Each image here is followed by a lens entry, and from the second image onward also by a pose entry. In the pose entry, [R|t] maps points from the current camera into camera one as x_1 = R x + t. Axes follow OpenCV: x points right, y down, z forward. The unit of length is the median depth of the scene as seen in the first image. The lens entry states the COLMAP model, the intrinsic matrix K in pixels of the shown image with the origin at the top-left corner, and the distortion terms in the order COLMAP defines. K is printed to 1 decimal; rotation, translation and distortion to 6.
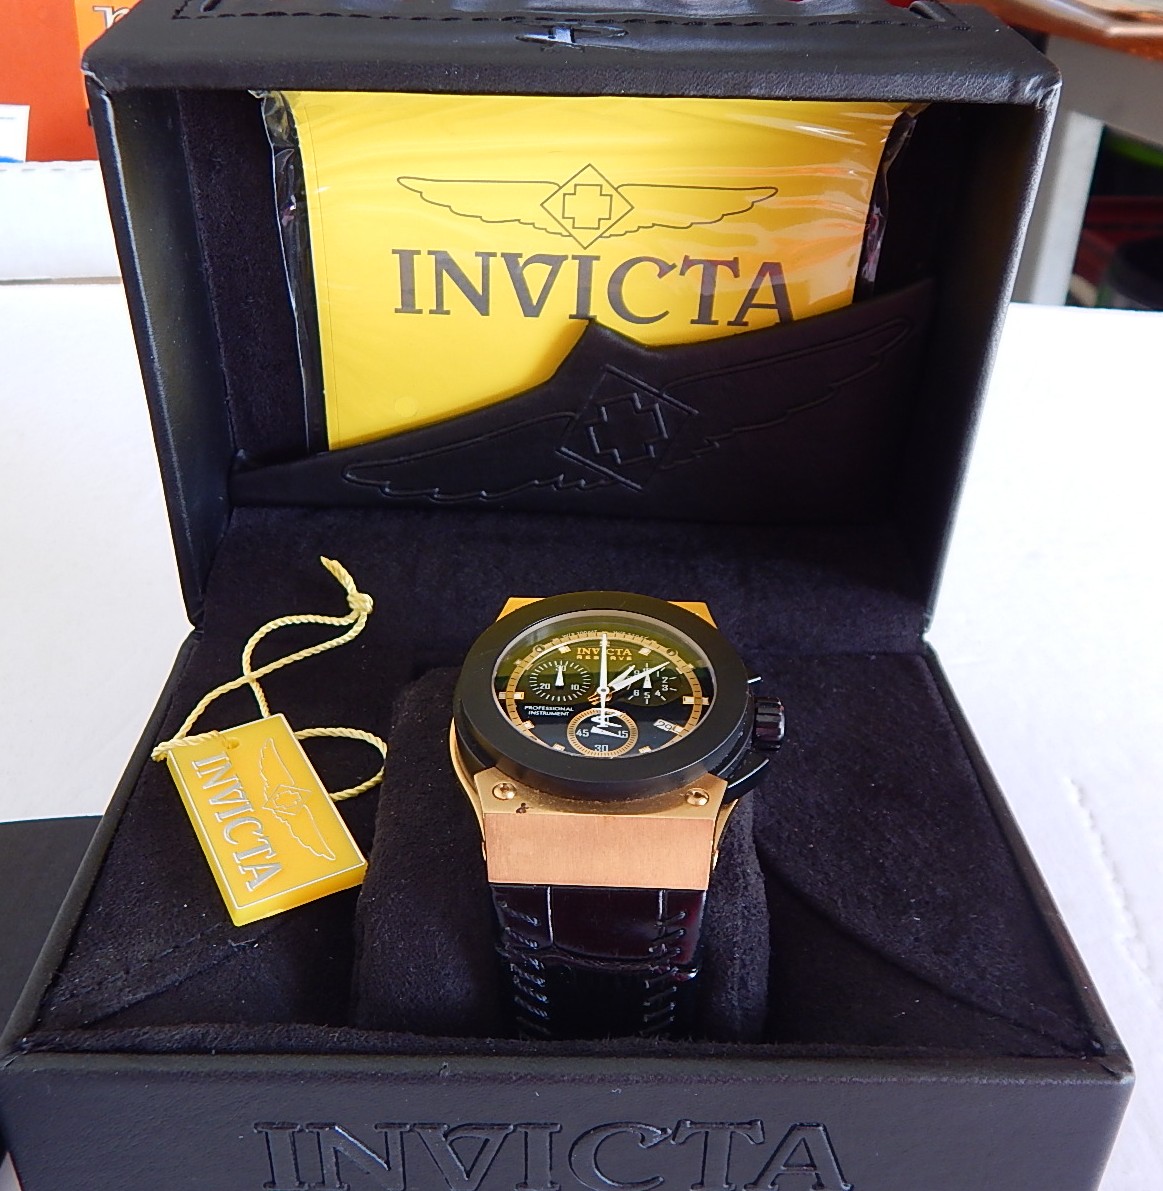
lens RADIAL K [[1293.6, 0, 565.1], [0, 1293.6, 593.8], [0, 0, 1]] dist [0.008667, 0.002472]
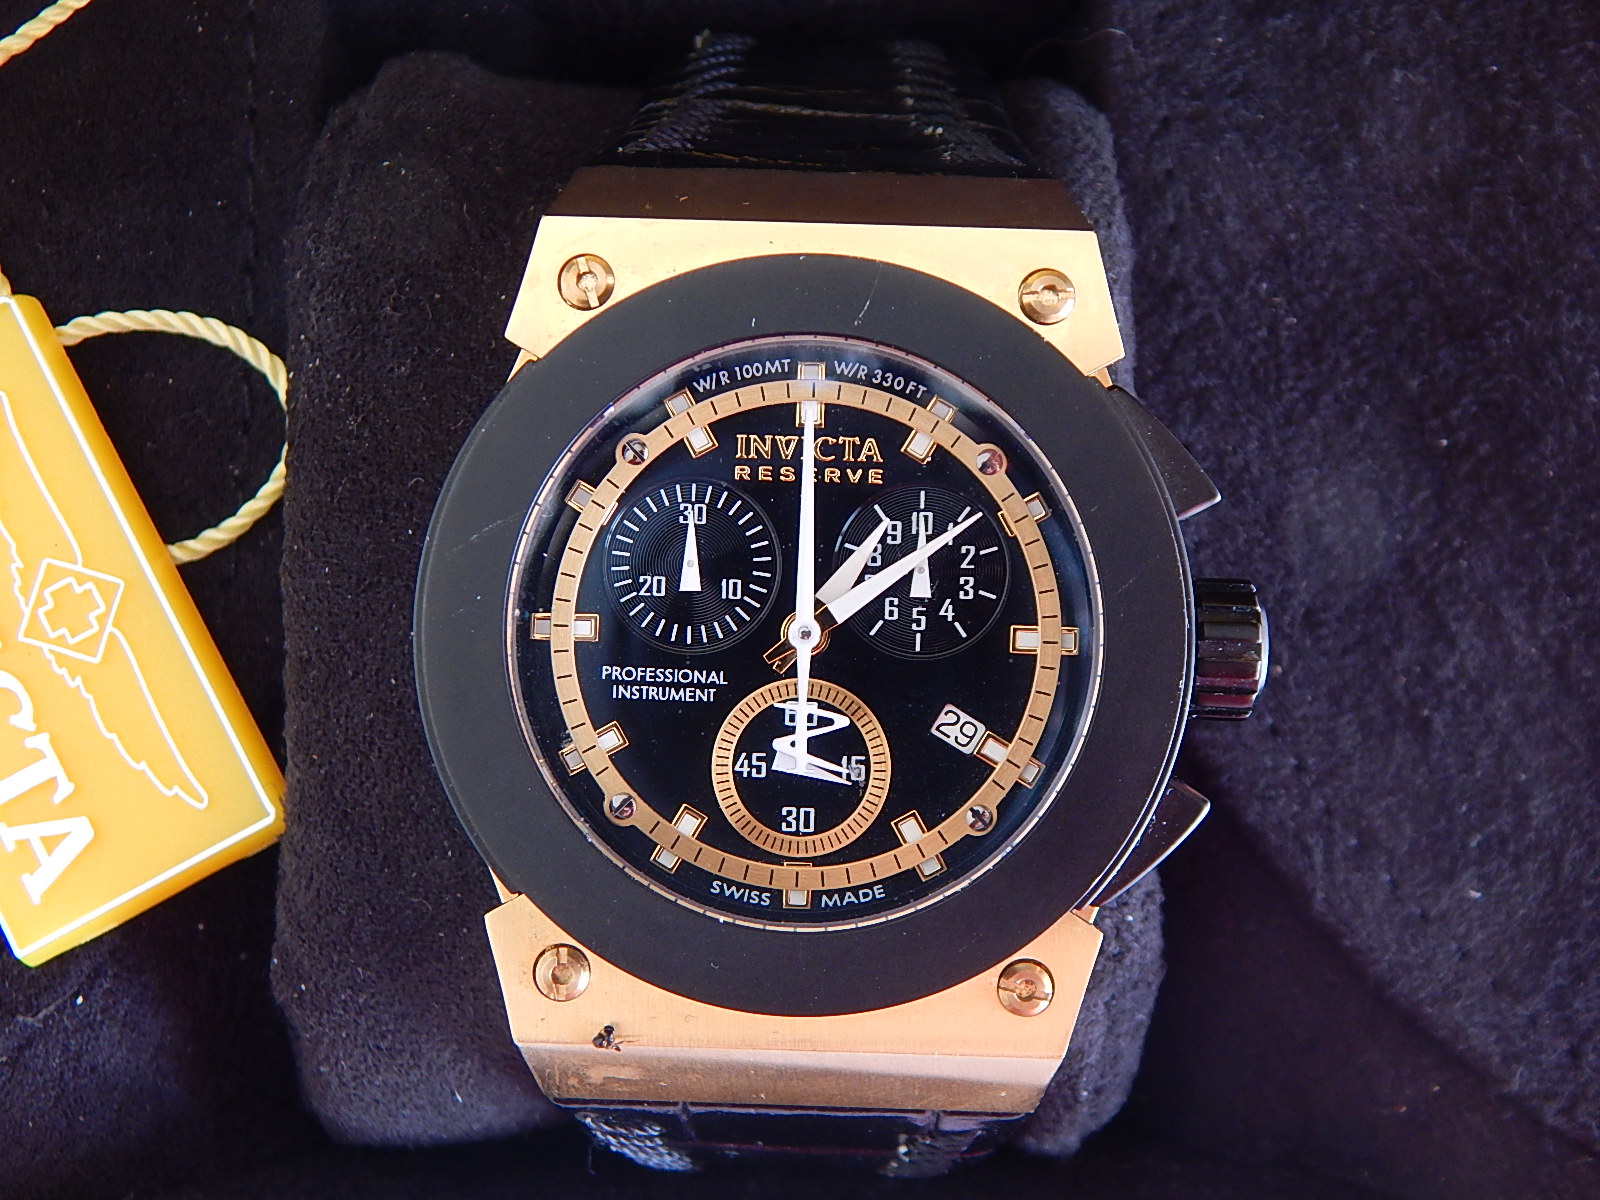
lens RADIAL K [[2122.2, 0, 800.0], [0, 2122.2, 600.0], [0, 0, 1]] dist [-0.069546, -0.022468]
pose [[0.999868, -0.015338, 0.005340, 0.024145], [0.005836, 0.646170, 0.763171, -0.395997], [-0.015157, -0.763039, 0.646174, 0.583685]]
